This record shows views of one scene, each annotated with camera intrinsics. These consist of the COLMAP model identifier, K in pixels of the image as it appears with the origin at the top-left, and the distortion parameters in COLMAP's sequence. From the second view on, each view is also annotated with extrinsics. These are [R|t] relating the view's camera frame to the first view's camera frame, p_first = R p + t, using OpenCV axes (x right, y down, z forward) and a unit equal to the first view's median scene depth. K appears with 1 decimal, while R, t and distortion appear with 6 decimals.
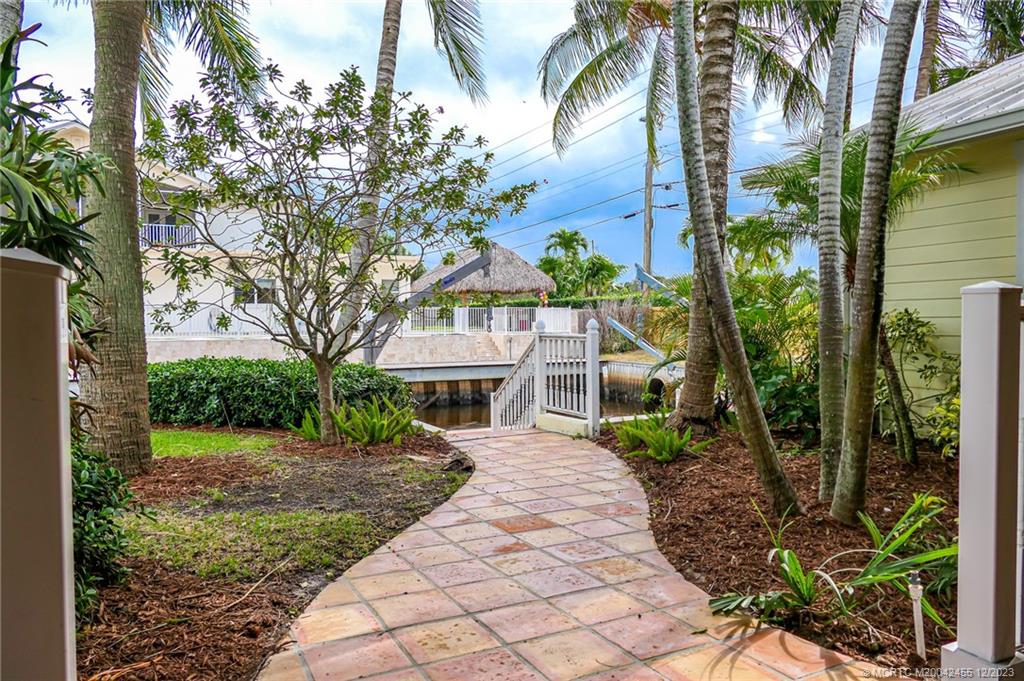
lens RADIAL K [[728.4, 0, 508.2], [0, 728.4, 339.4], [0, 0, 1]] dist [-0.010446, -0.000225]
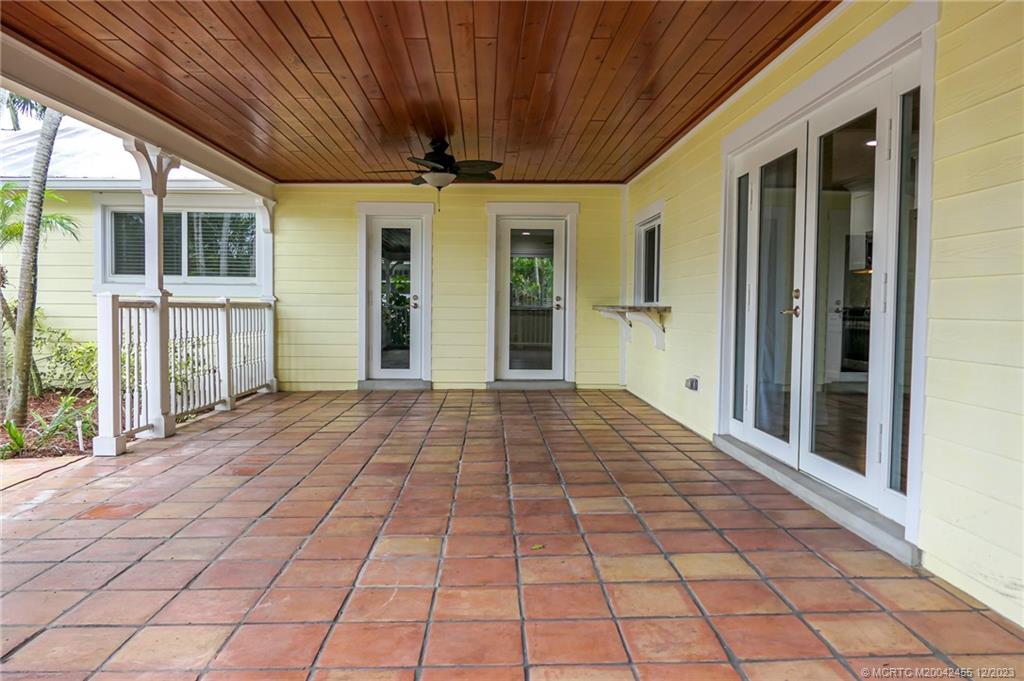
lens RADIAL K [[728.4, 0, 508.2], [0, 728.4, 339.4], [0, 0, 1]] dist [-0.010446, -0.000225]
pose [[0.404856, -0.032718, 0.913795, -0.650419], [0.014881, 0.999463, 0.029193, 0.021777], [-0.914259, 0.001779, 0.405125, -0.783517]]
